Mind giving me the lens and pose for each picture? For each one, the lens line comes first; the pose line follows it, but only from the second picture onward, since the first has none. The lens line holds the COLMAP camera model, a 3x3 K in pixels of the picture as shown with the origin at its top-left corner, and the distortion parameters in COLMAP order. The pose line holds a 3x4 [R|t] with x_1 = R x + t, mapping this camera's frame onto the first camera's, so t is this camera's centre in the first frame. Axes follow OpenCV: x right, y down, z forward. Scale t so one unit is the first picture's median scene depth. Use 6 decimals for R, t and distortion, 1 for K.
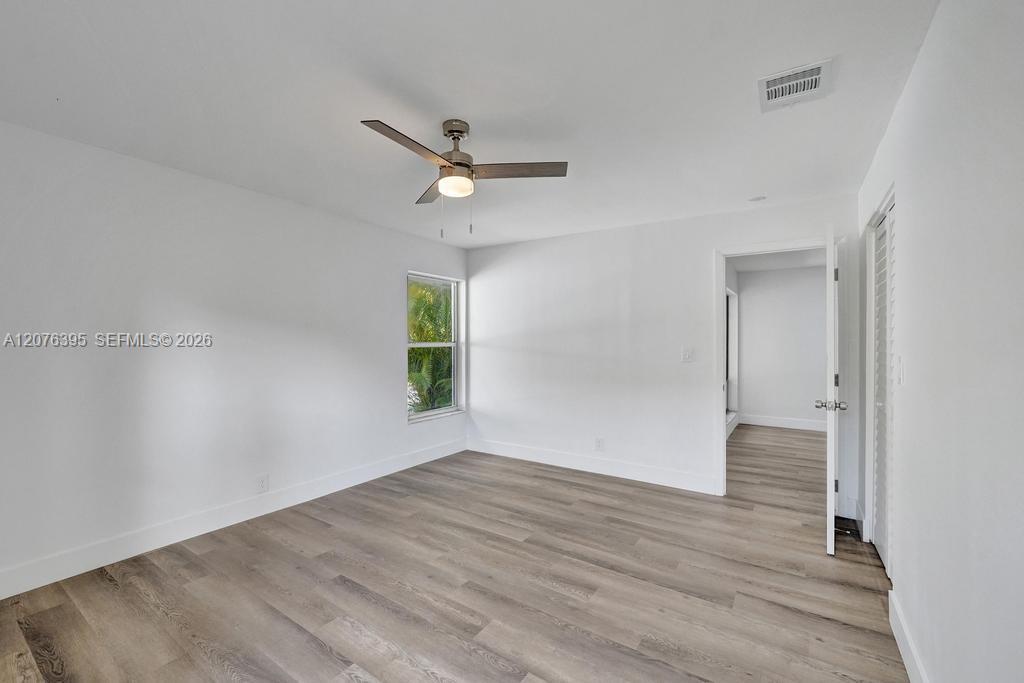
lens RADIAL K [[428.7, 0, 507.6], [0, 428.7, 337.3], [0, 0, 1]] dist [-0.011727, 0.004074]
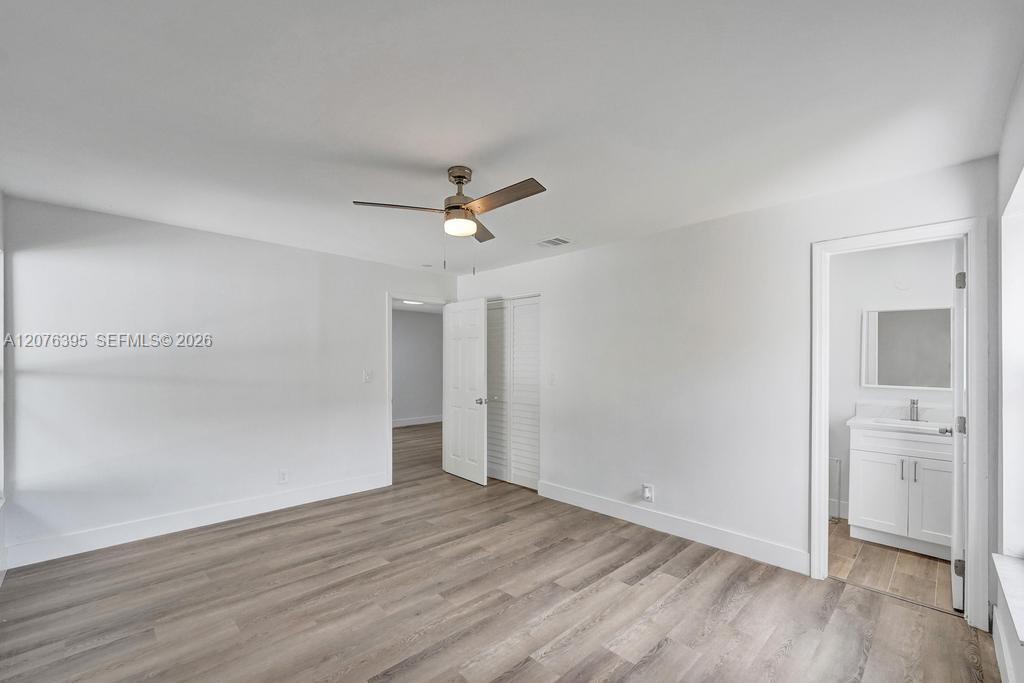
lens RADIAL K [[428.7, 0, 518.1], [0, 428.7, 366.3], [0, 0, 1]] dist [-0.011727, 0.004074]
pose [[0.194310, -0.013087, 0.980853, -0.824153], [-0.008629, 0.999850, 0.015050, -0.008205], [-0.980902, -0.011388, 0.194167, 0.462587]]
